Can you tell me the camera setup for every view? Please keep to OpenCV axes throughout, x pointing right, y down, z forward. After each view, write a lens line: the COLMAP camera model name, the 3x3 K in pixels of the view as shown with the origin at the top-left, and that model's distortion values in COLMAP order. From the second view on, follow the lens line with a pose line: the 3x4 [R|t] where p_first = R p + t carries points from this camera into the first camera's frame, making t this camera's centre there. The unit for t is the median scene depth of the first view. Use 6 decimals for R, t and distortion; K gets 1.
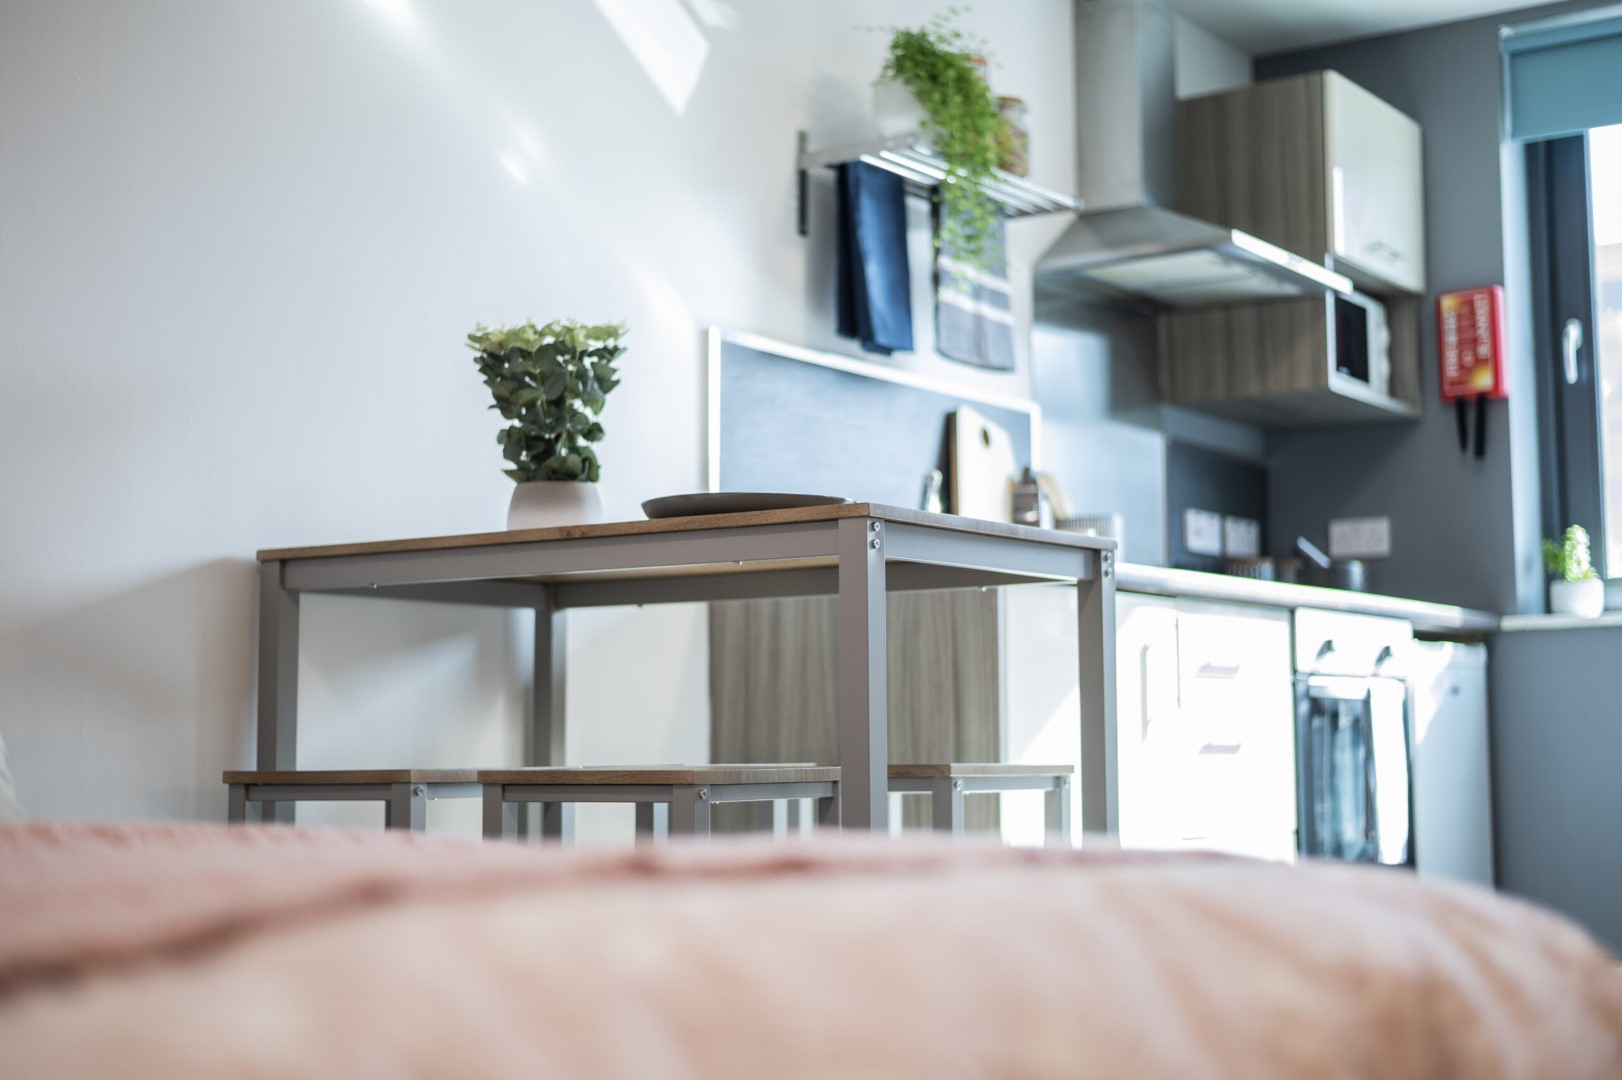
lens RADIAL K [[2377.7, 0, 803.1], [0, 2377.7, 537.2], [0, 0, 1]] dist [0.004452, 0.000000]
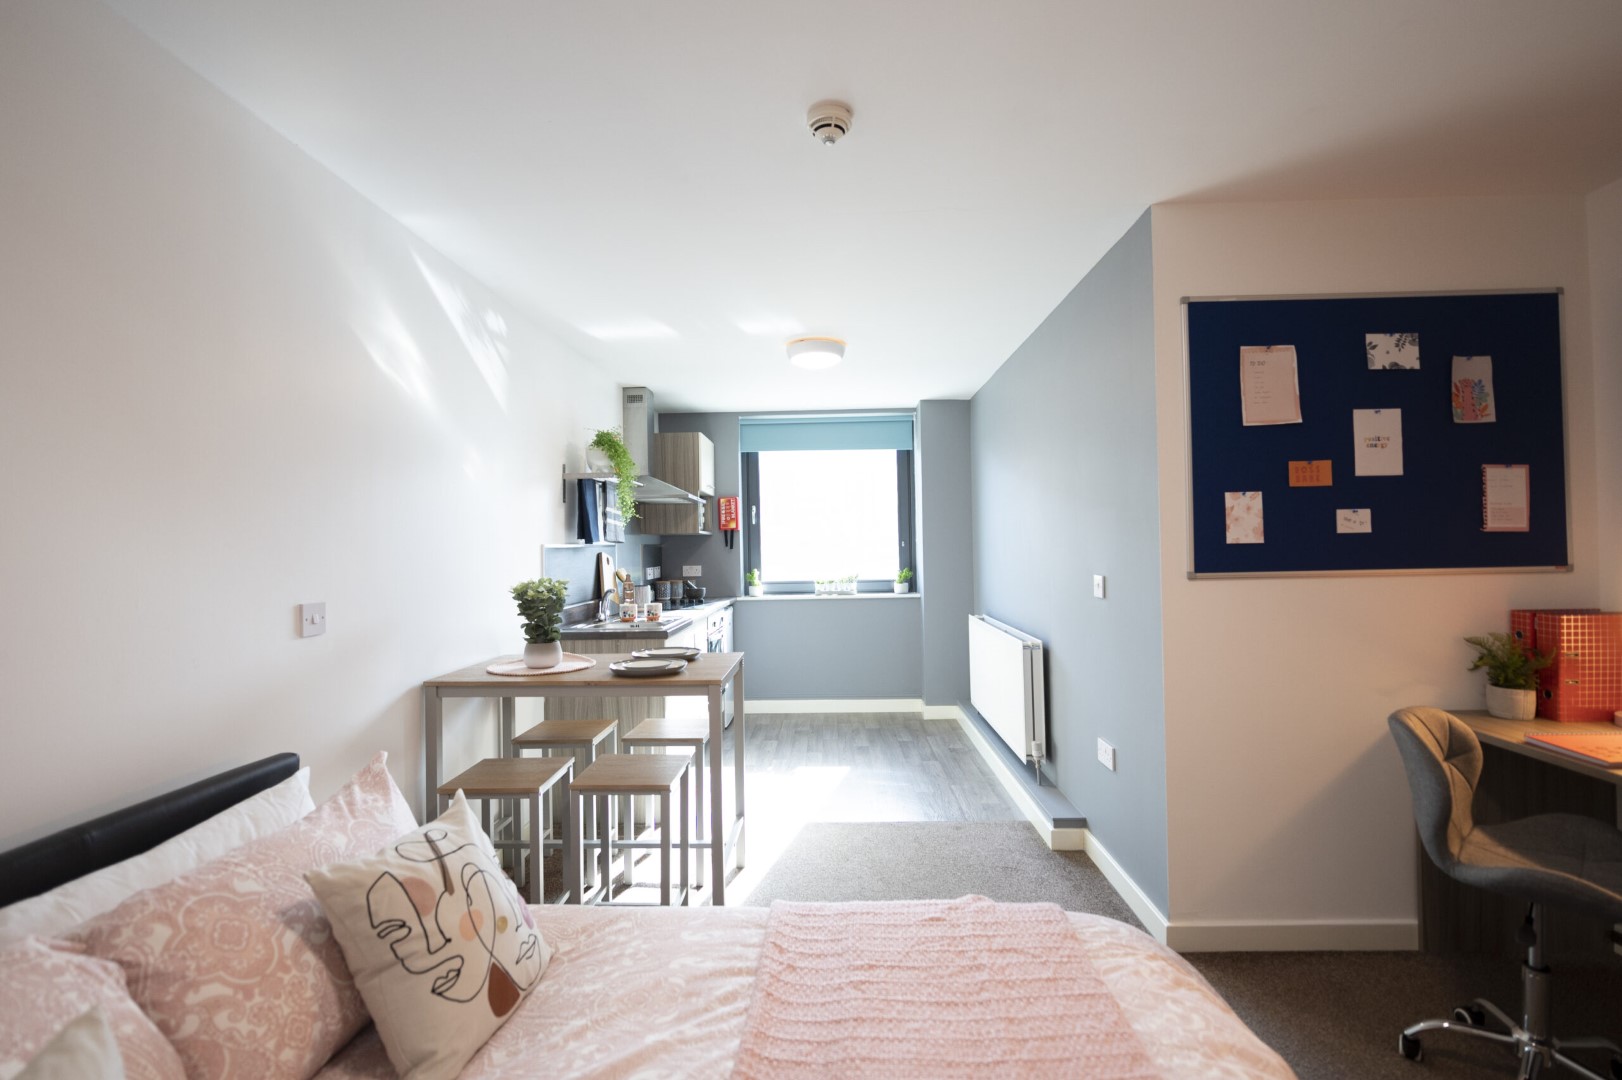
lens RADIAL K [[728.4, 0, 821.4], [0, 728.4, 535.6], [0, 0, 1]] dist [-0.013654, -0.000575]
pose [[0.827242, 0.001628, 0.561844, -0.213337], [-0.045764, 0.996868, 0.064493, -0.145550], [-0.559979, -0.079063, 0.824726, 0.115030]]
